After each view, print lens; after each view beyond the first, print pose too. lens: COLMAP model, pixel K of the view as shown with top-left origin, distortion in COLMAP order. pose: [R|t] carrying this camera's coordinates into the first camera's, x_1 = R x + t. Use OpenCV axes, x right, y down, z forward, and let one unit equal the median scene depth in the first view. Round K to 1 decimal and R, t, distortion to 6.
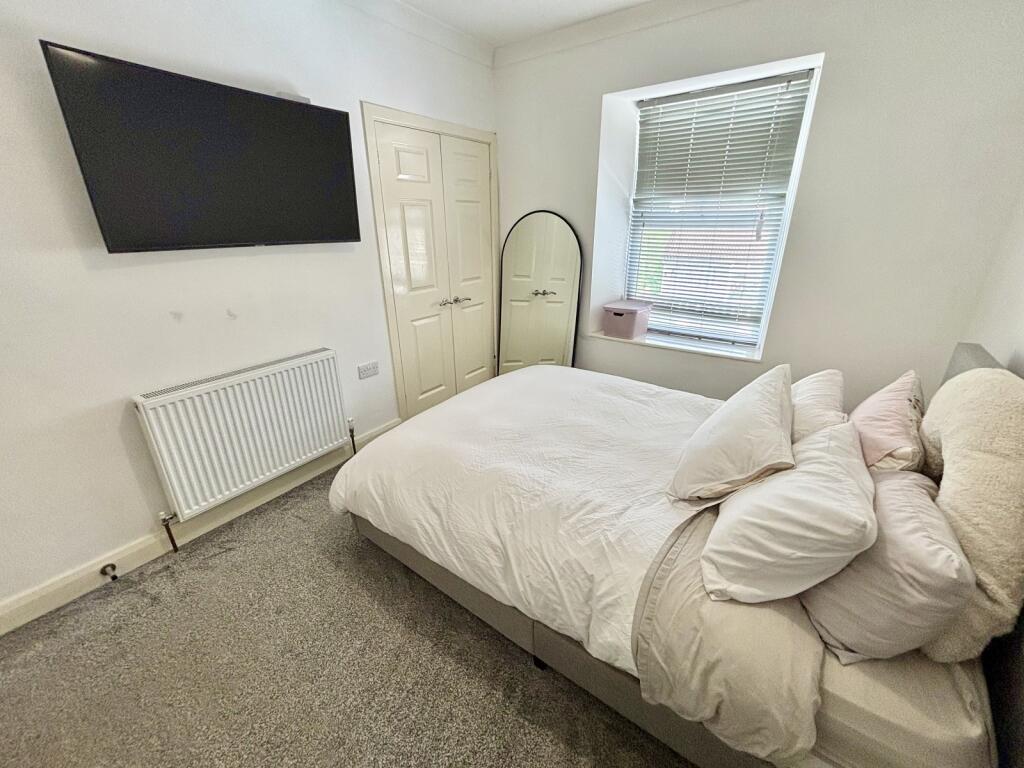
lens RADIAL K [[414.5, 0, 510.7], [0, 414.5, 383.3], [0, 0, 1]] dist [-0.002568, -0.000456]
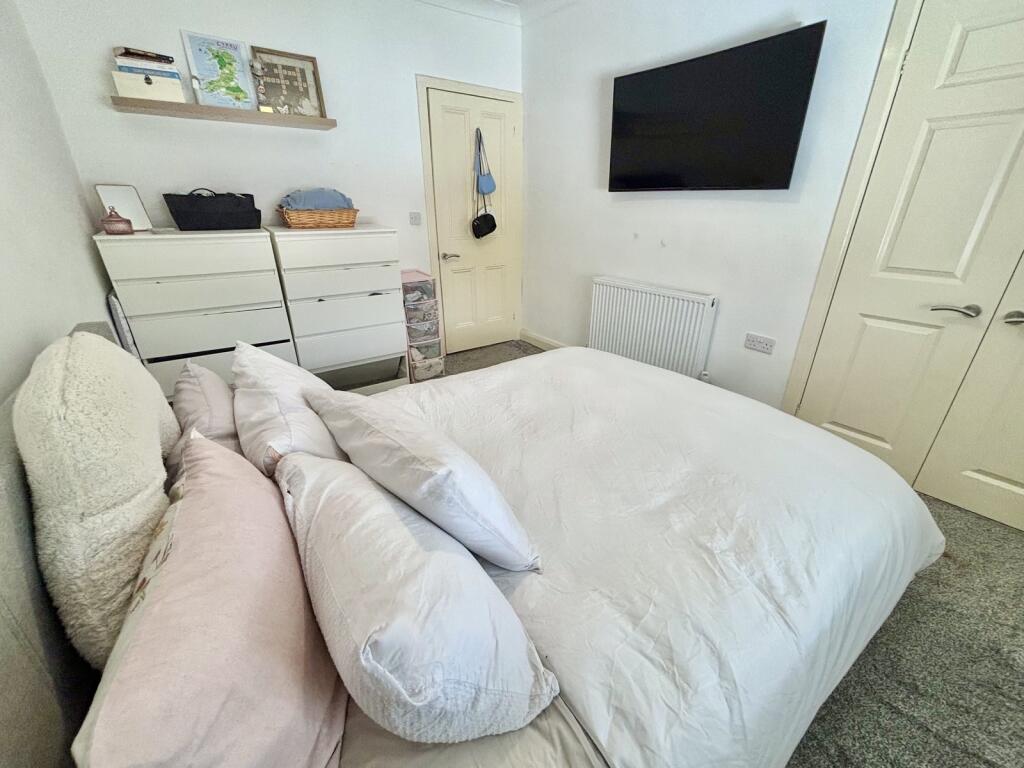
lens RADIAL K [[414.5, 0, 510.7], [0, 414.5, 383.3], [0, 0, 1]] dist [-0.002568, -0.000456]
pose [[-0.305546, 0.395631, -0.866093, 0.656403], [-0.339086, 0.804750, 0.487235, -0.230159], [0.889754, 0.442553, -0.111736, 0.731946]]
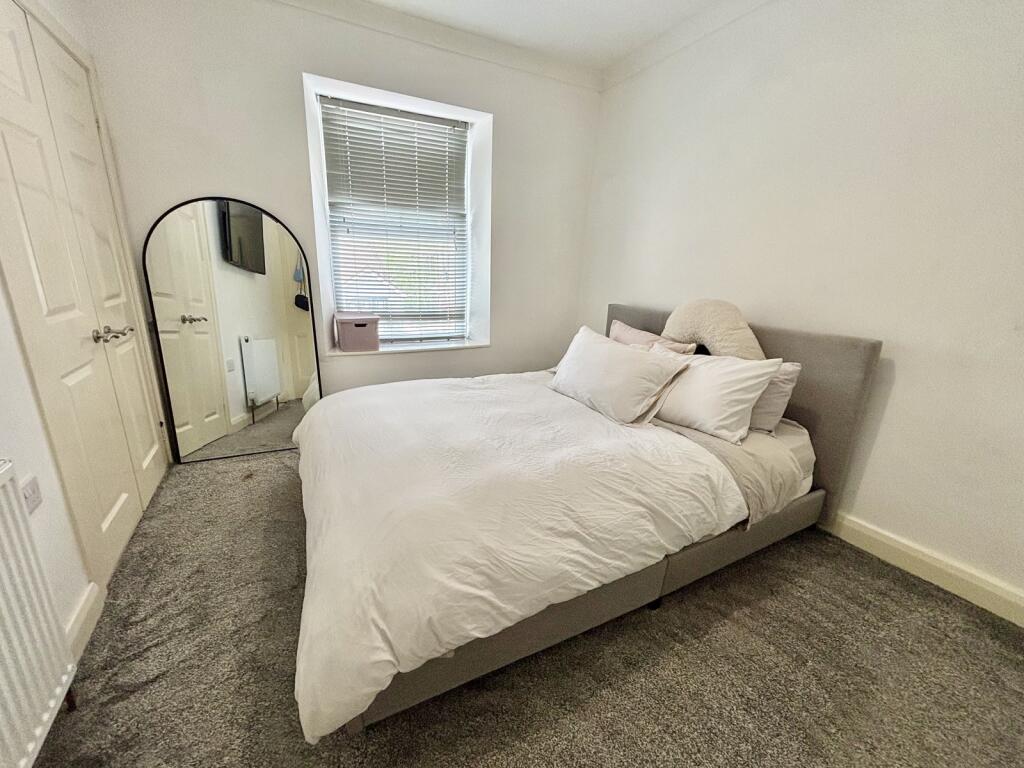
lens RADIAL K [[414.5, 0, 510.7], [0, 414.5, 383.3], [0, 0, 1]] dist [-0.002568, -0.000456]
pose [[0.436680, -0.220224, 0.872245, -0.511688], [0.289813, 0.952322, 0.095350, -0.045800], [-0.851657, 0.211150, 0.479684, 0.387739]]
